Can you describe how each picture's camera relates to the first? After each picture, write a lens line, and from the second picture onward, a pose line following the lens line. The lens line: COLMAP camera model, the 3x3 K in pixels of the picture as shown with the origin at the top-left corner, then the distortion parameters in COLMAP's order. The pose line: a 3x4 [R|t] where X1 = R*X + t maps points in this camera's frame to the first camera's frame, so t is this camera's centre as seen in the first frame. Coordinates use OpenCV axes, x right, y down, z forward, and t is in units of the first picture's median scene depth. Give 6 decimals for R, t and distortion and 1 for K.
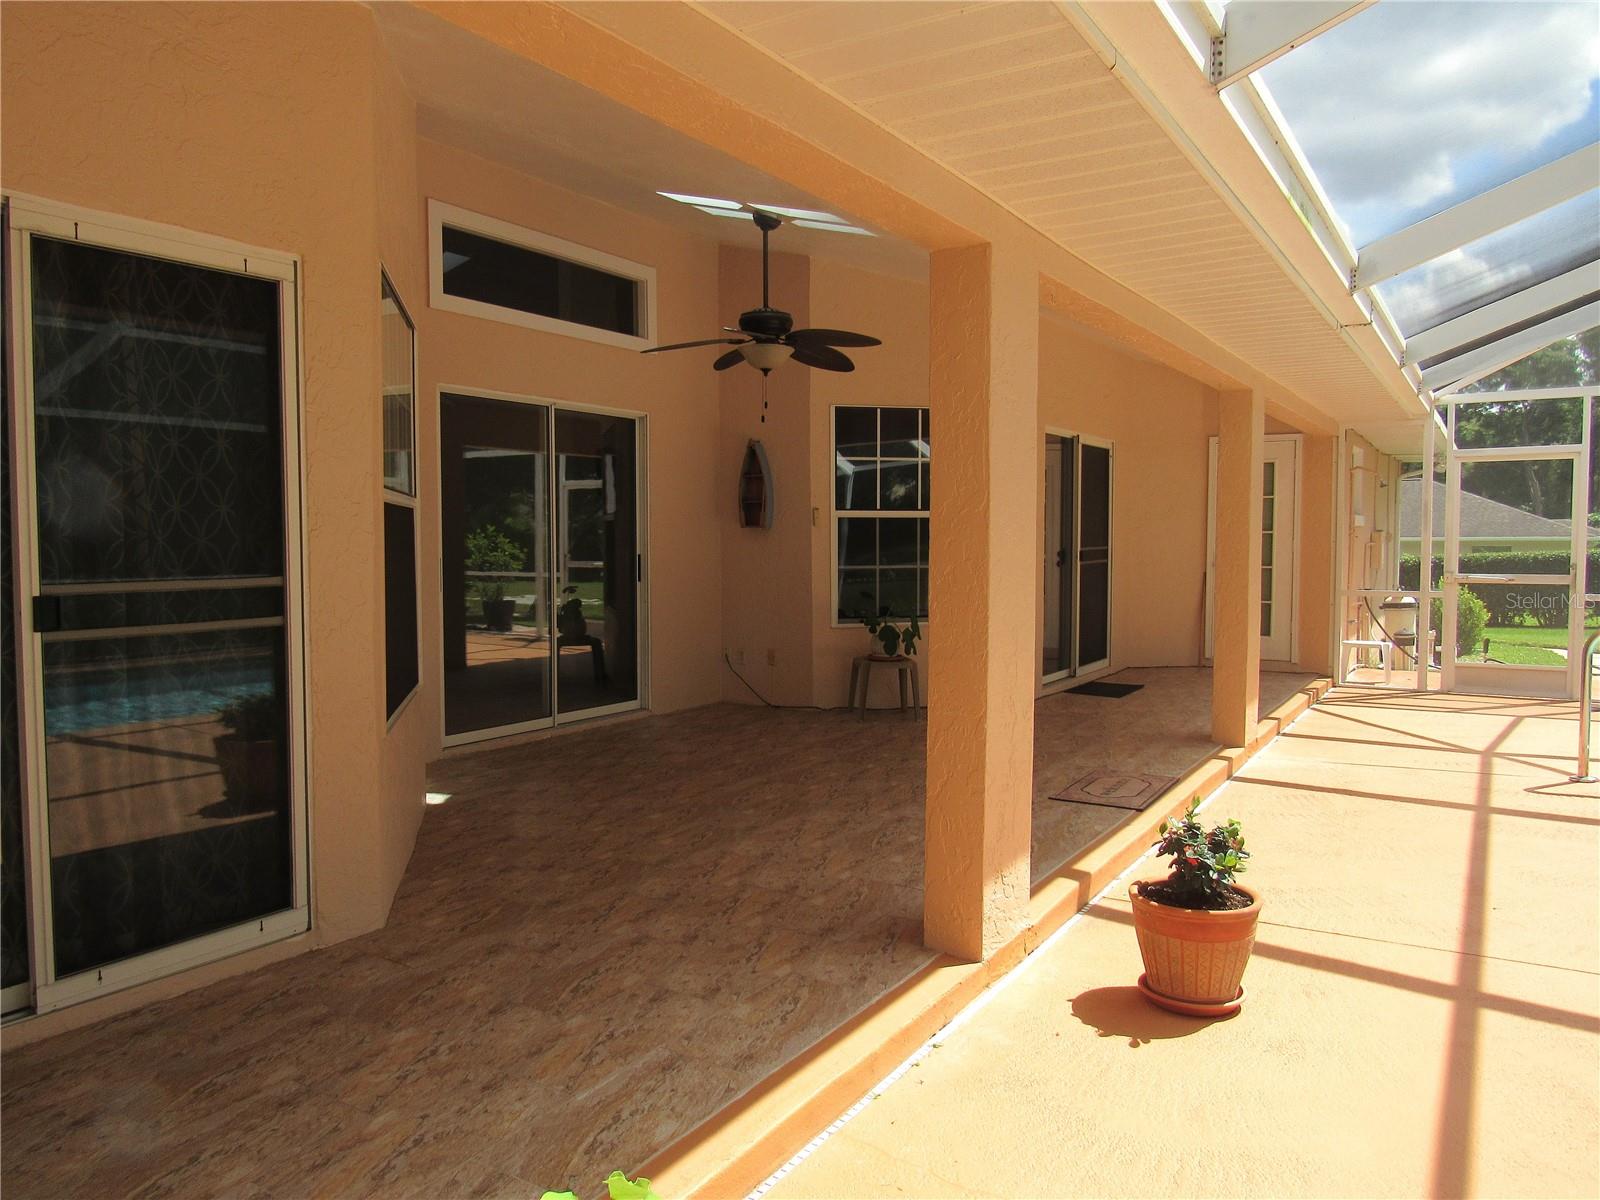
lens RADIAL K [[1139.3, 0, 800.0], [0, 1139.3, 600.0], [0, 0, 1]] dist [-0.023572, 0.002445]
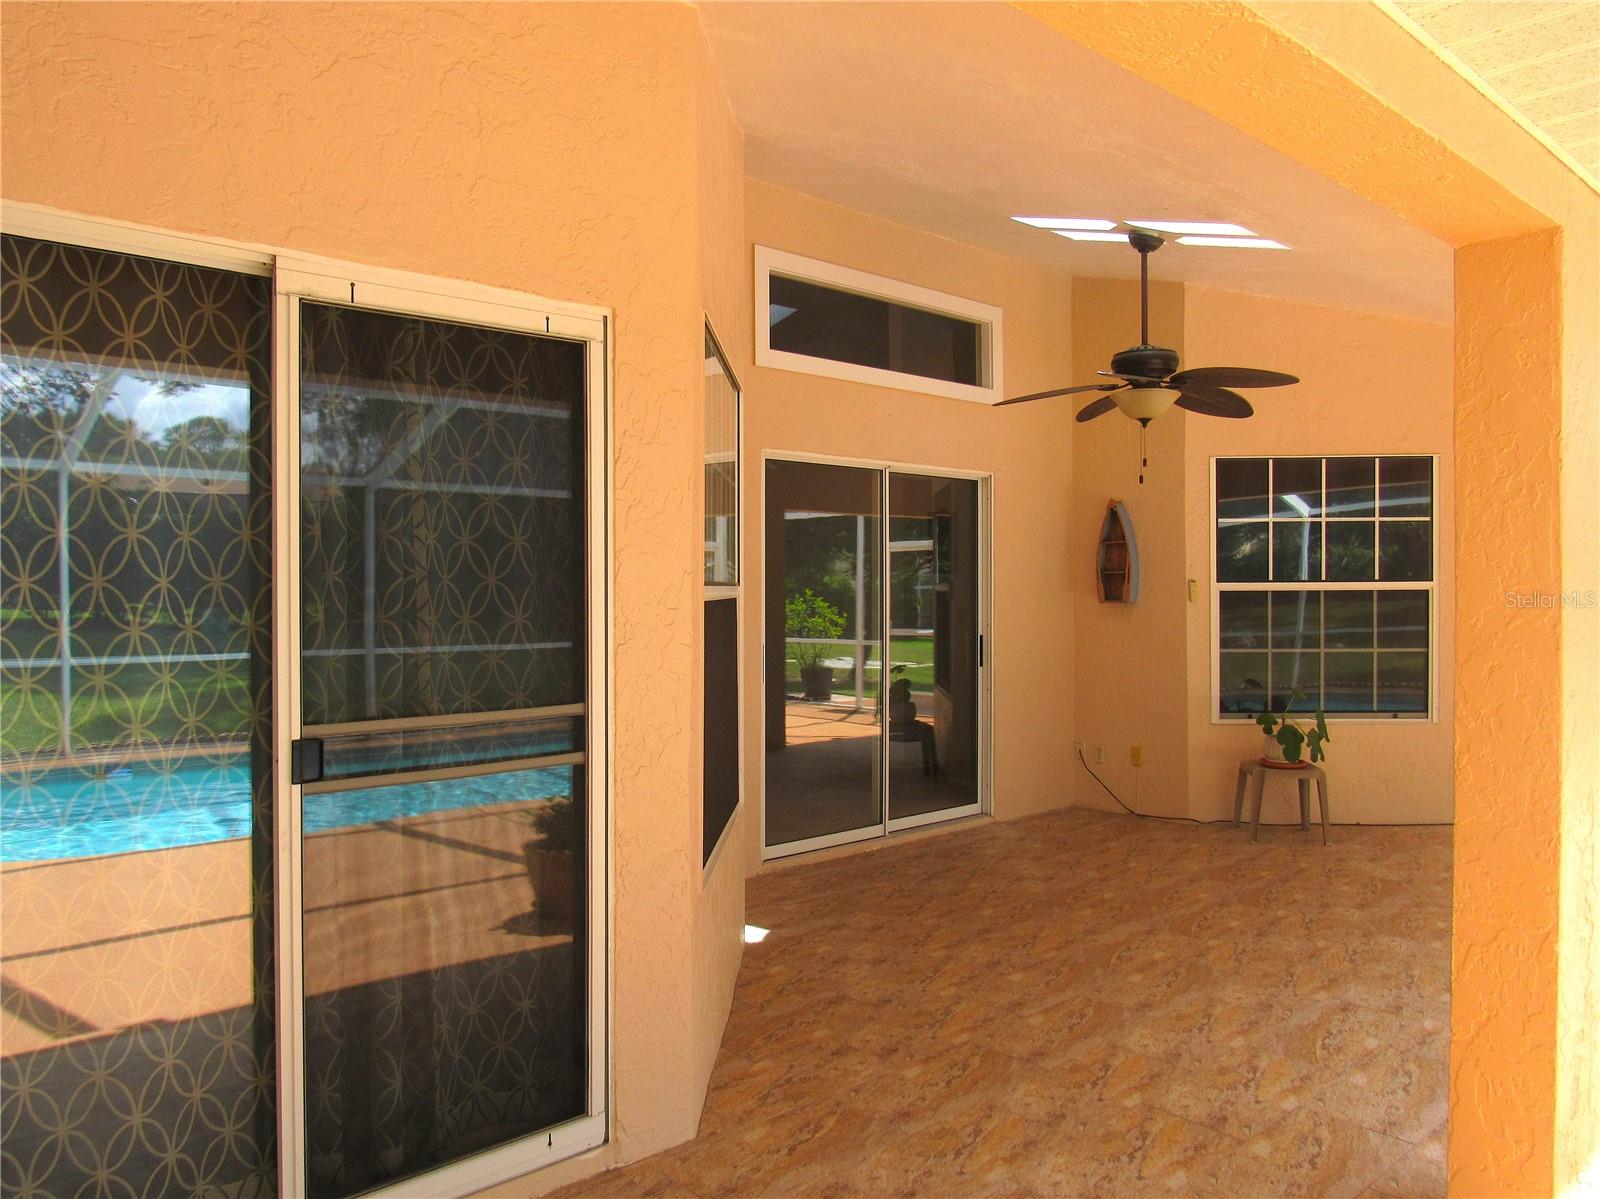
lens RADIAL K [[1174.0, 0, 800.0], [0, 1174.0, 599.5], [0, 0, 1]] dist [-0.007584, 0.004625]
pose [[0.964193, 0.000309, -0.265200, -0.052512], [-0.012572, 0.998928, -0.044545, -0.036359], [0.264902, 0.046284, 0.963164, 0.141327]]
